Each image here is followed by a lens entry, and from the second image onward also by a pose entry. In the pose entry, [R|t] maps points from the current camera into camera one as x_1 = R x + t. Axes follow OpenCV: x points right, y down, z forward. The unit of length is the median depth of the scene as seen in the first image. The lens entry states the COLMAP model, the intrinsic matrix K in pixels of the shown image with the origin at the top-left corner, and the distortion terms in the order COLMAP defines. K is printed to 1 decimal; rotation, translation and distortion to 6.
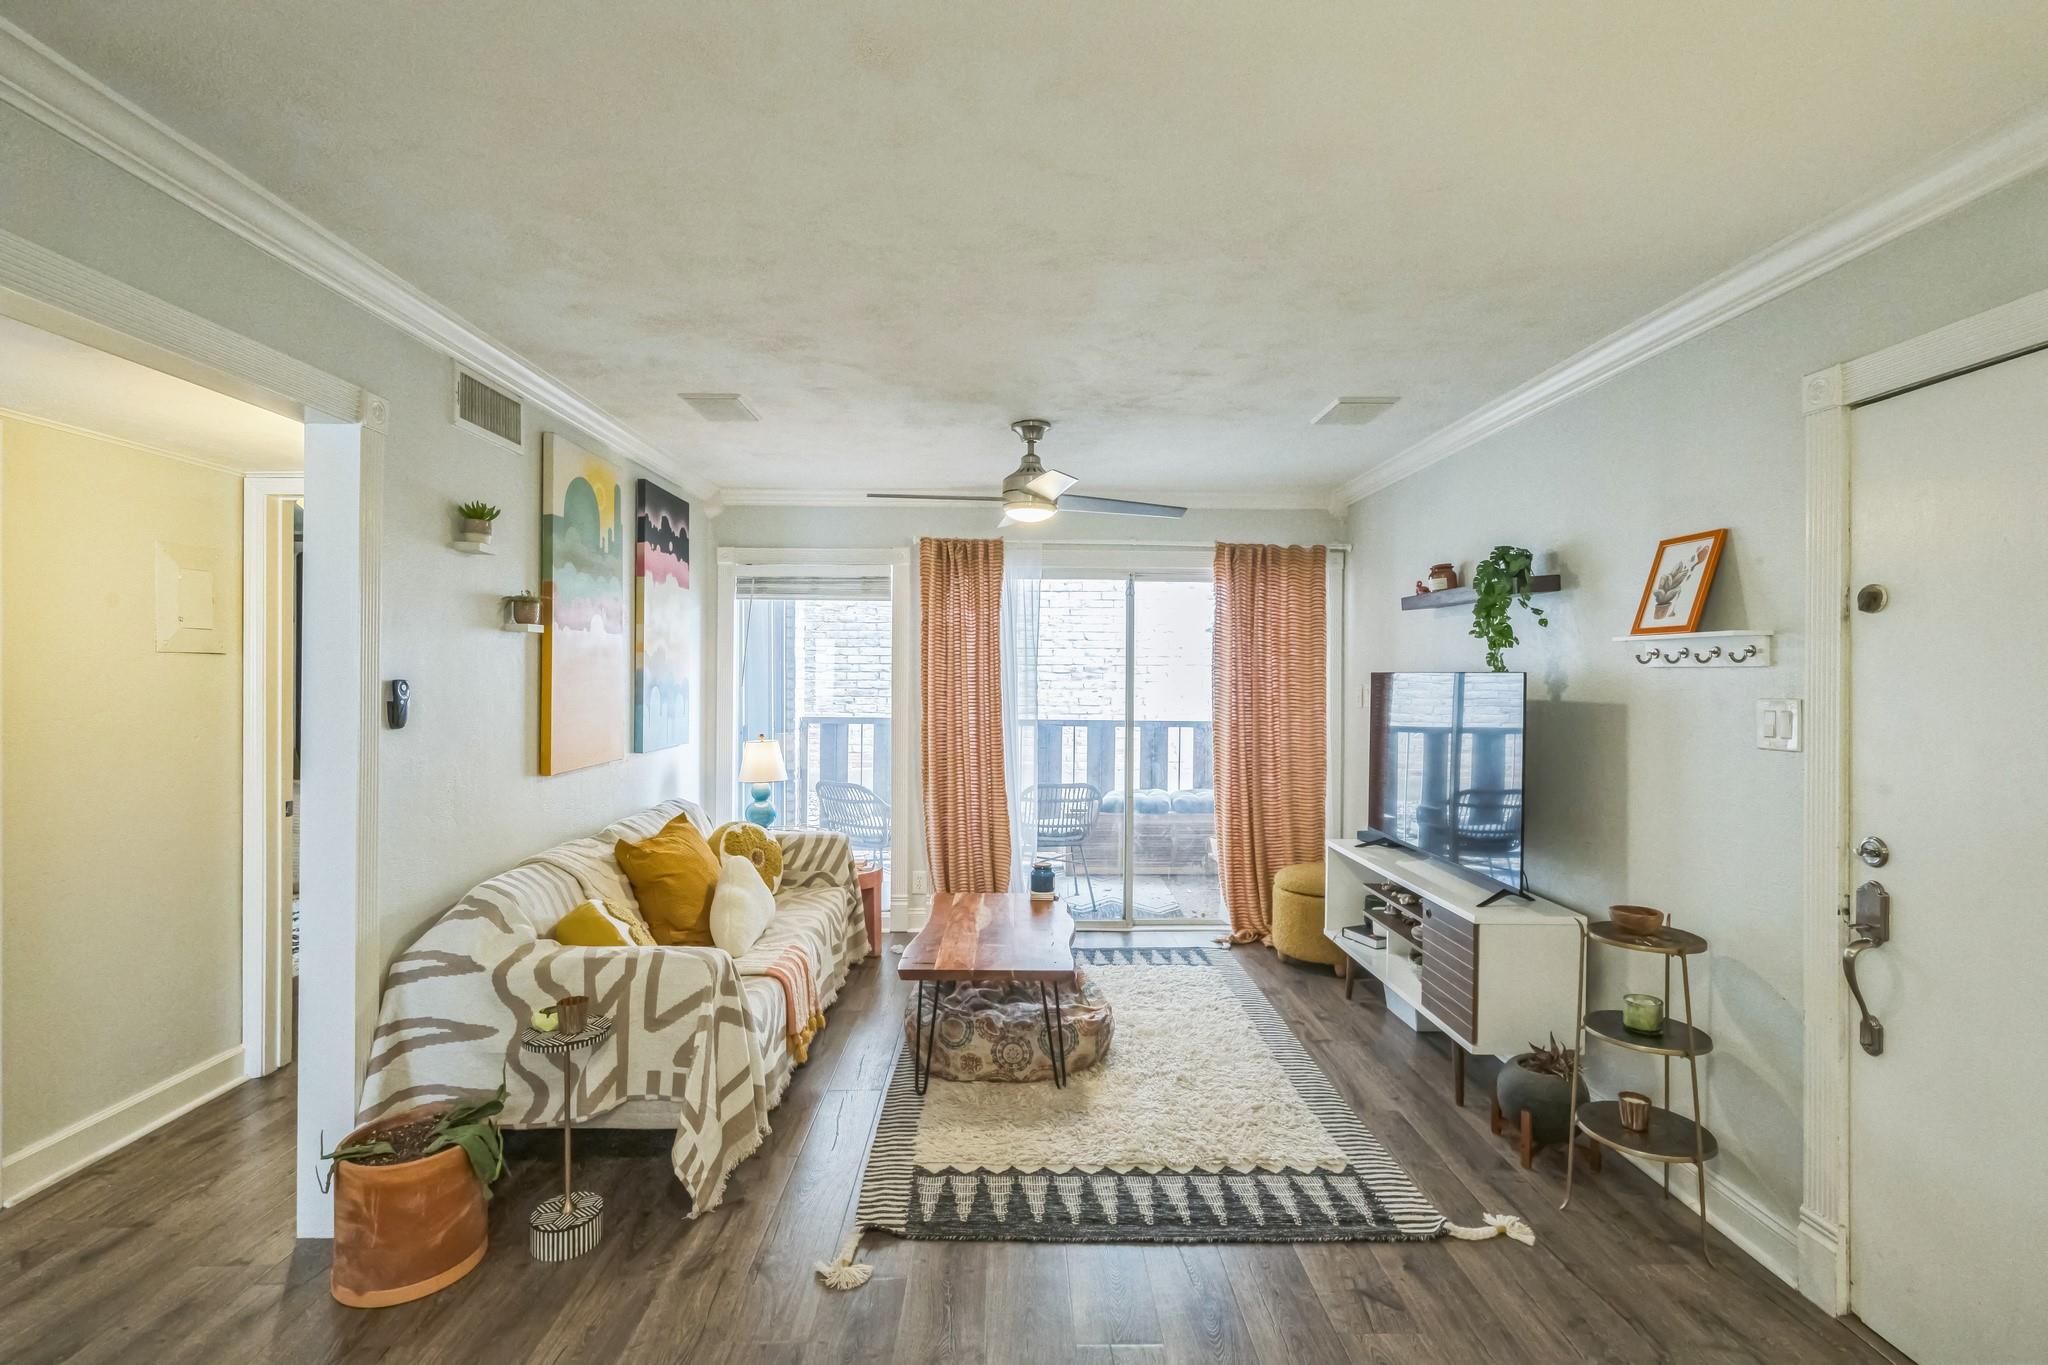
lens RADIAL K [[925.1, 0, 1022.2], [0, 925.1, 673.4], [0, 0, 1]] dist [-0.003610, 0.000954]
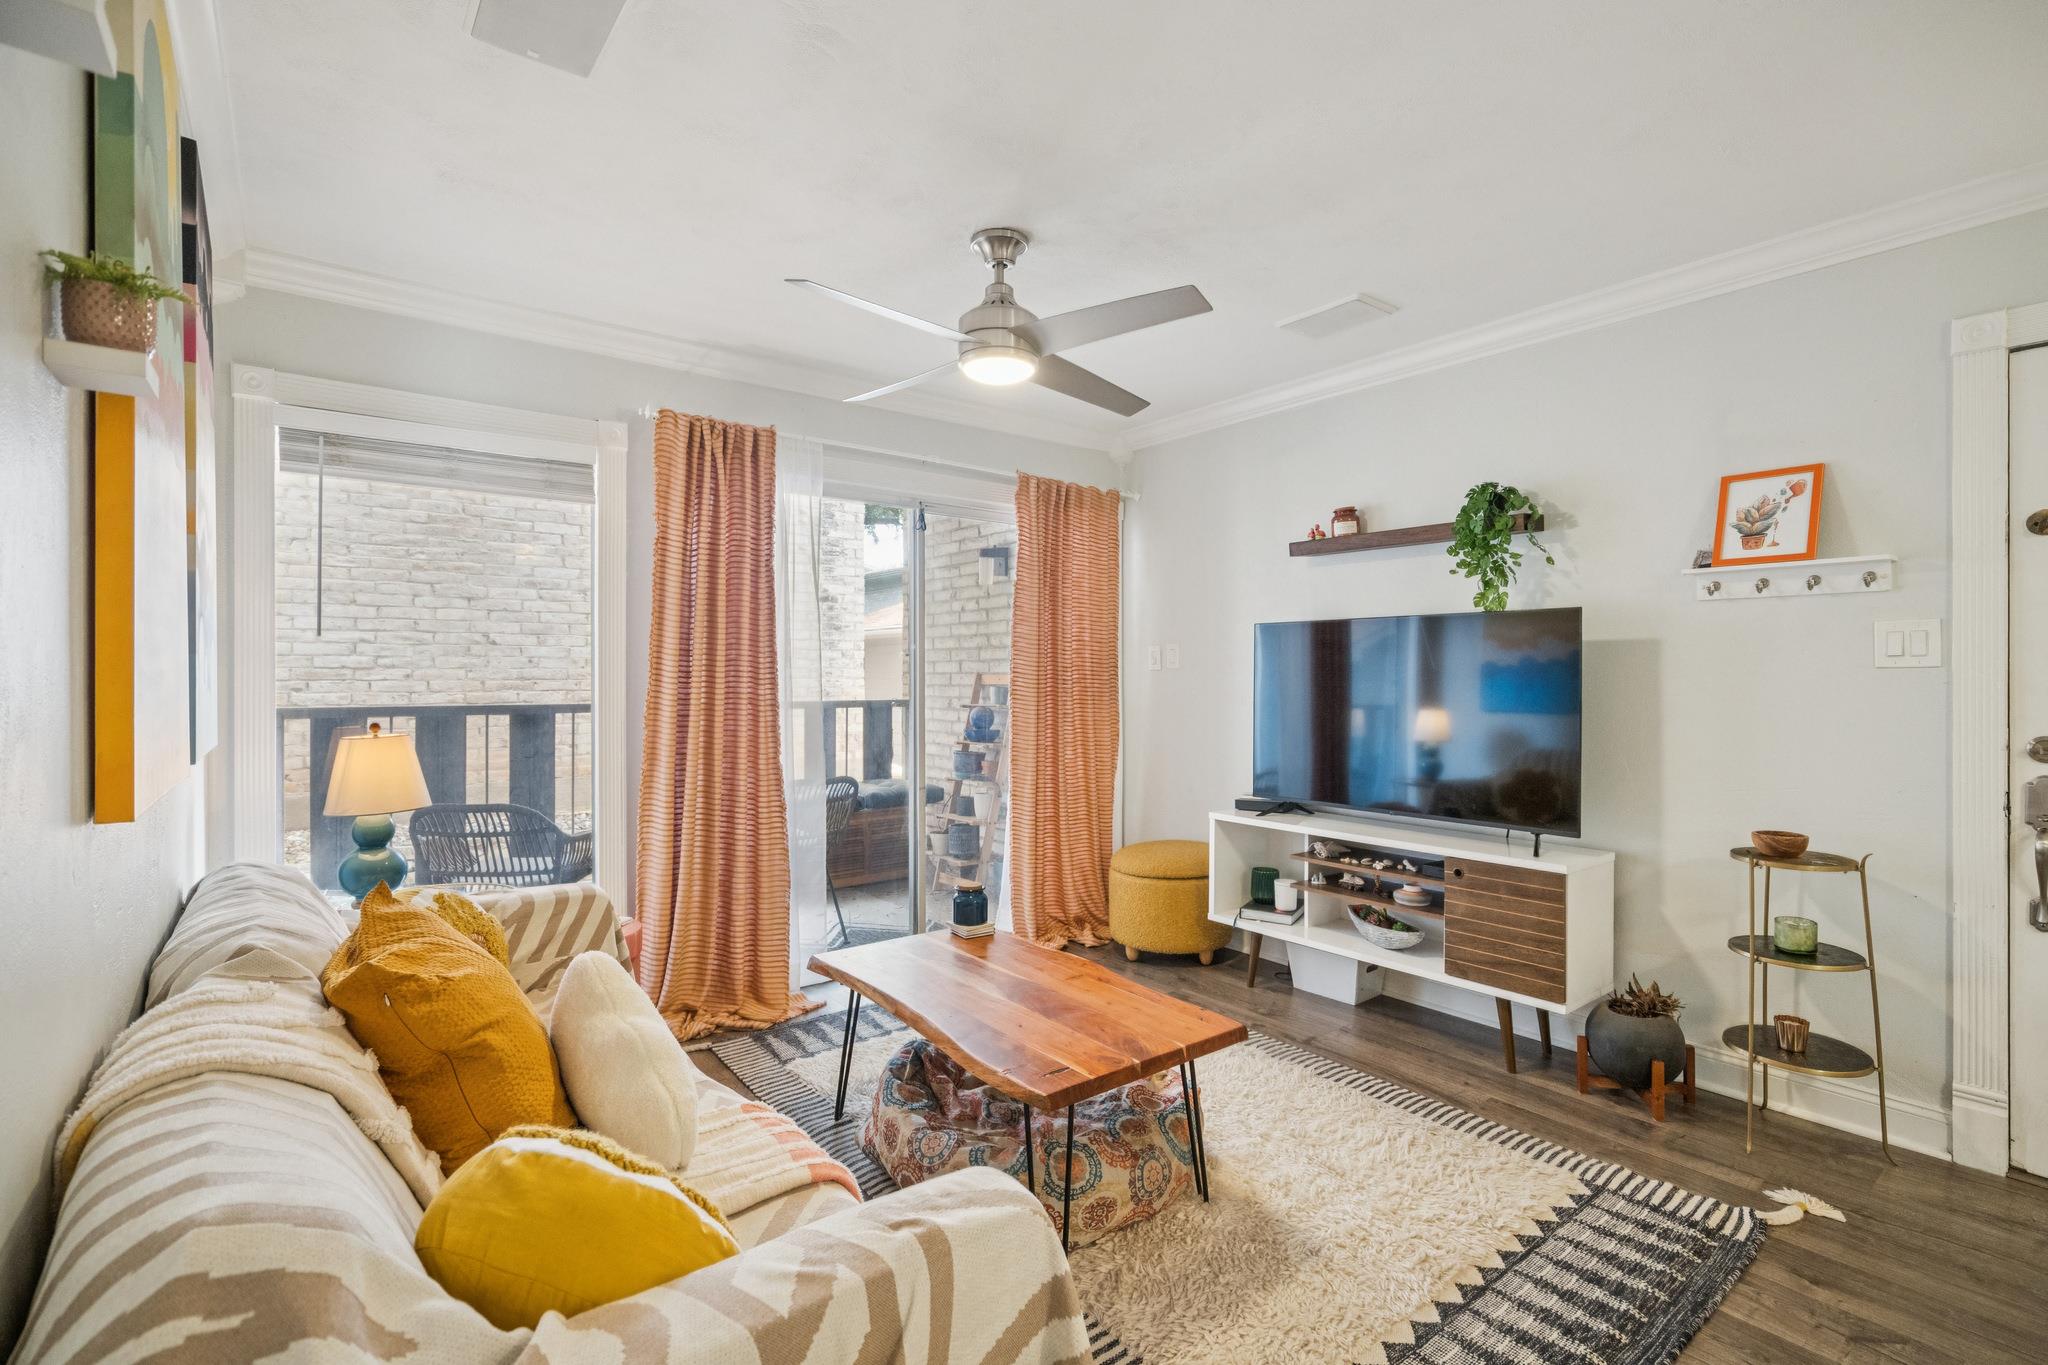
lens RADIAL K [[925.1, 0, 1019.3], [0, 925.1, 677.3], [0, 0, 1]] dist [-0.003610, 0.000954]
pose [[0.801372, -0.008616, 0.598105, -0.468892], [0.005423, 0.999960, 0.007140, 0.057706], [-0.598142, -0.002478, 0.801386, 0.539473]]
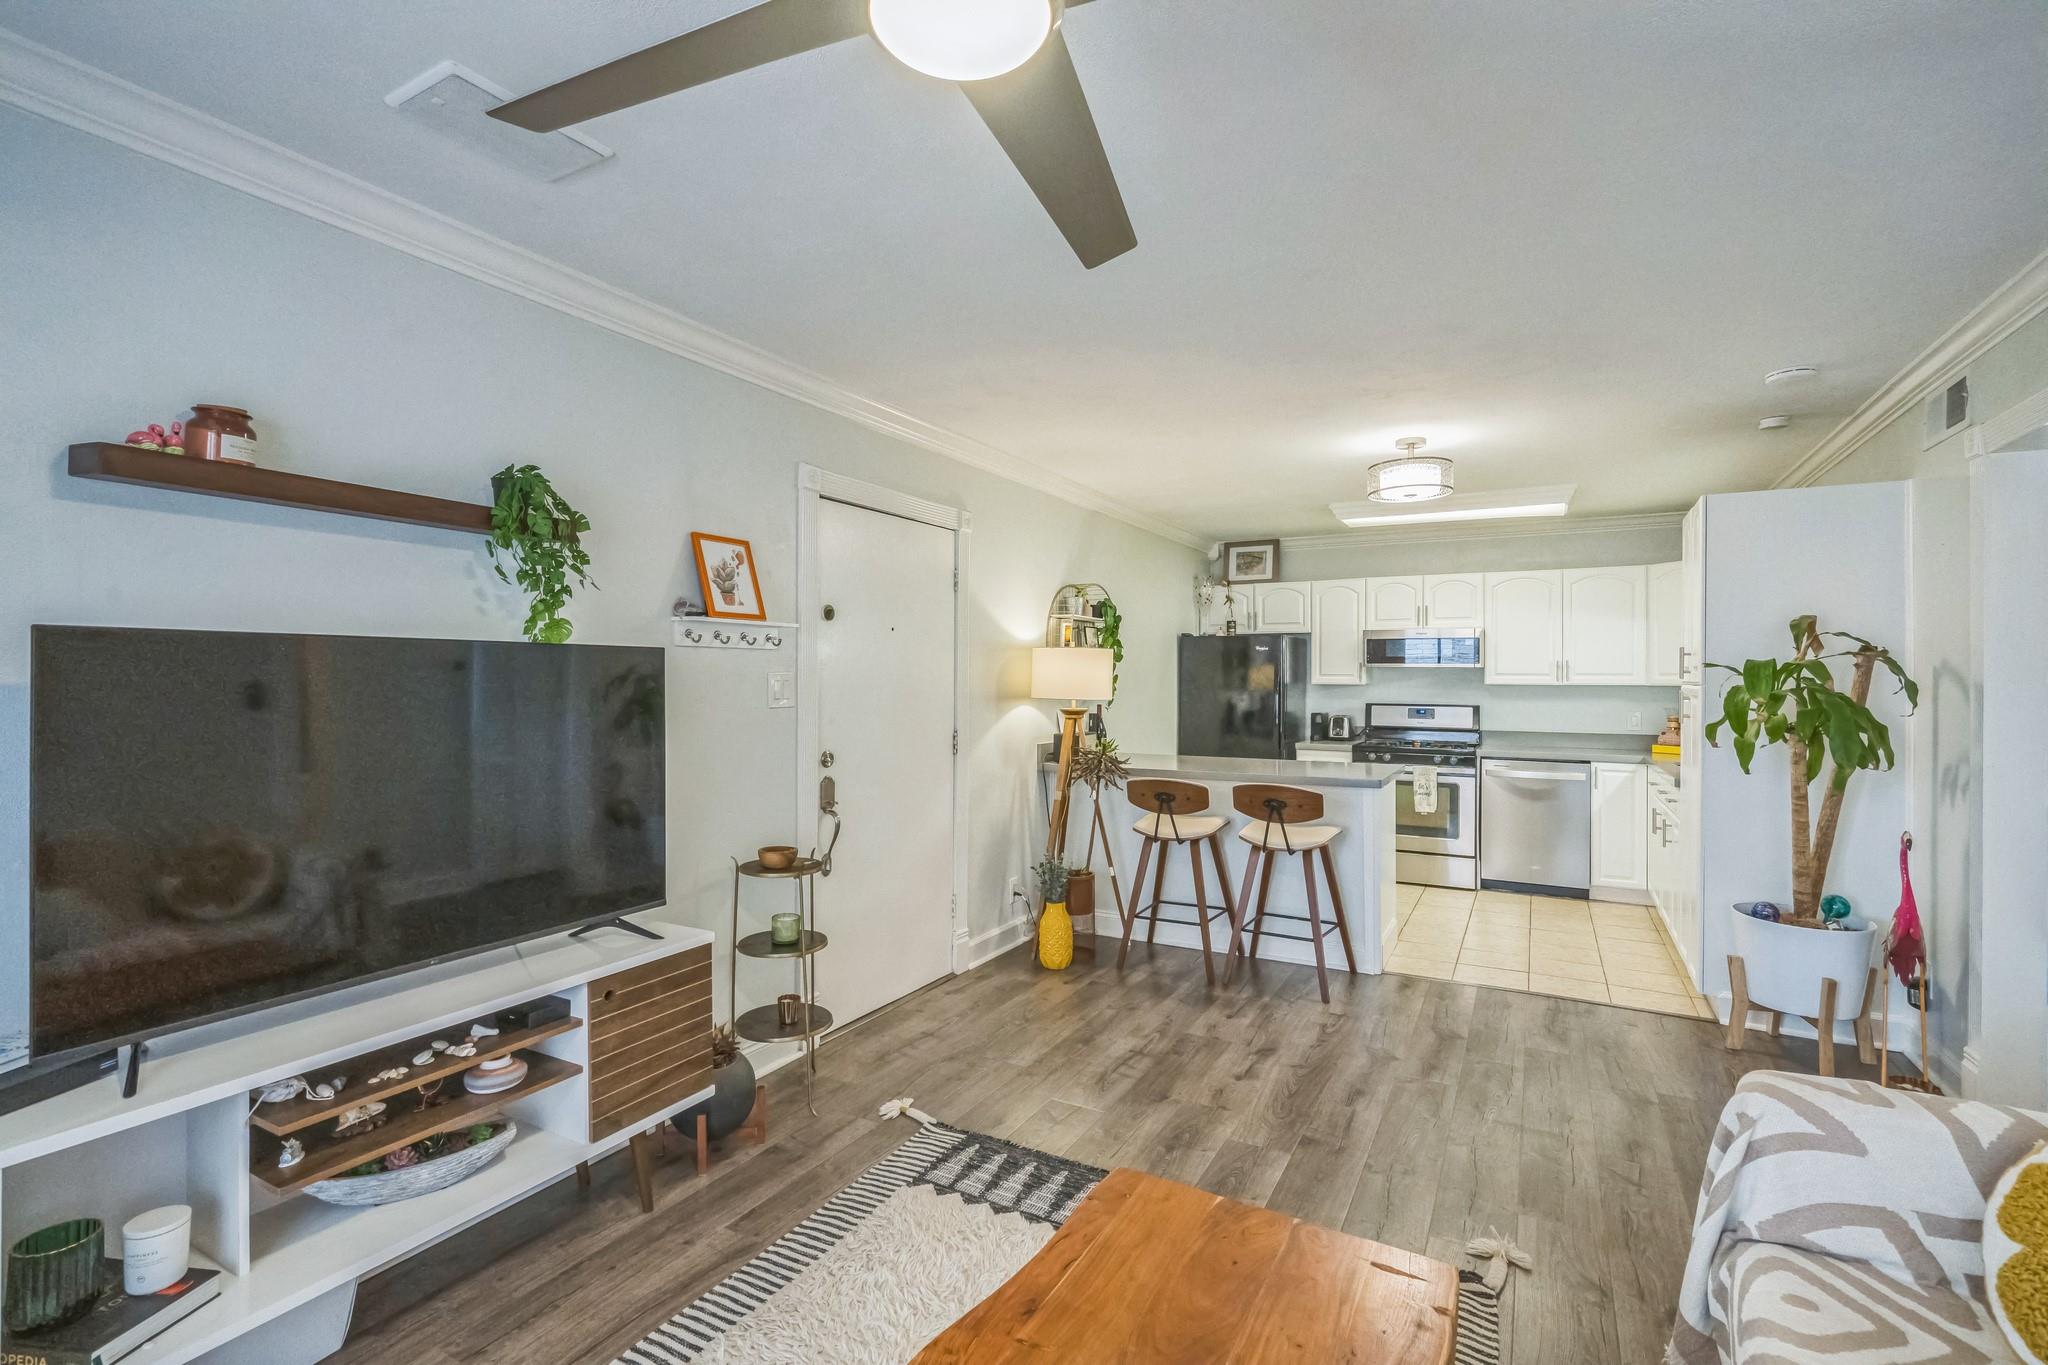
lens RADIAL K [[925.1, 0, 1026.6], [0, 925.1, 676.3], [0, 0, 1]] dist [-0.003610, 0.000954]
pose [[-0.864208, -0.009364, 0.503047, -0.174382], [-0.008397, 0.999956, 0.004189, 0.017621], [-0.503064, -0.000604, -0.864249, 1.473275]]
